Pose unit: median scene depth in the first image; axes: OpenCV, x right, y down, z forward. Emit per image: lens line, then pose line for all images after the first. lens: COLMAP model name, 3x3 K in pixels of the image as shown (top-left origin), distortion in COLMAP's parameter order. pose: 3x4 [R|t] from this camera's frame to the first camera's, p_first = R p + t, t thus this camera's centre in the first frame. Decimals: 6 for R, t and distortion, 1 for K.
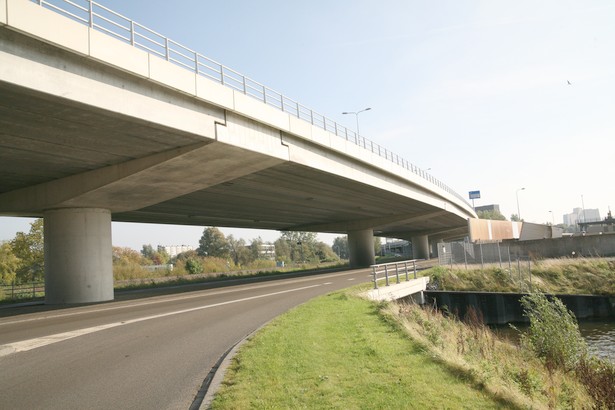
lens RADIAL K [[495.4, 0, 307.5], [0, 495.4, 205.0], [0, 0, 1]] dist [-0.091391, 0.063618]
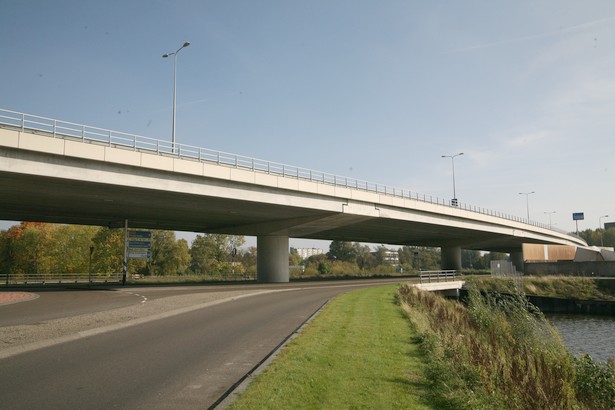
lens RADIAL K [[495.4, 0, 307.5], [0, 495.4, 205.0], [0, 0, 1]] dist [-0.091391, 0.063618]
pose [[0.965911, 0.025510, -0.257615, 0.095924], [-0.028131, 0.999583, -0.006492, -0.057020], [0.257342, 0.013518, 0.966226, -0.491180]]
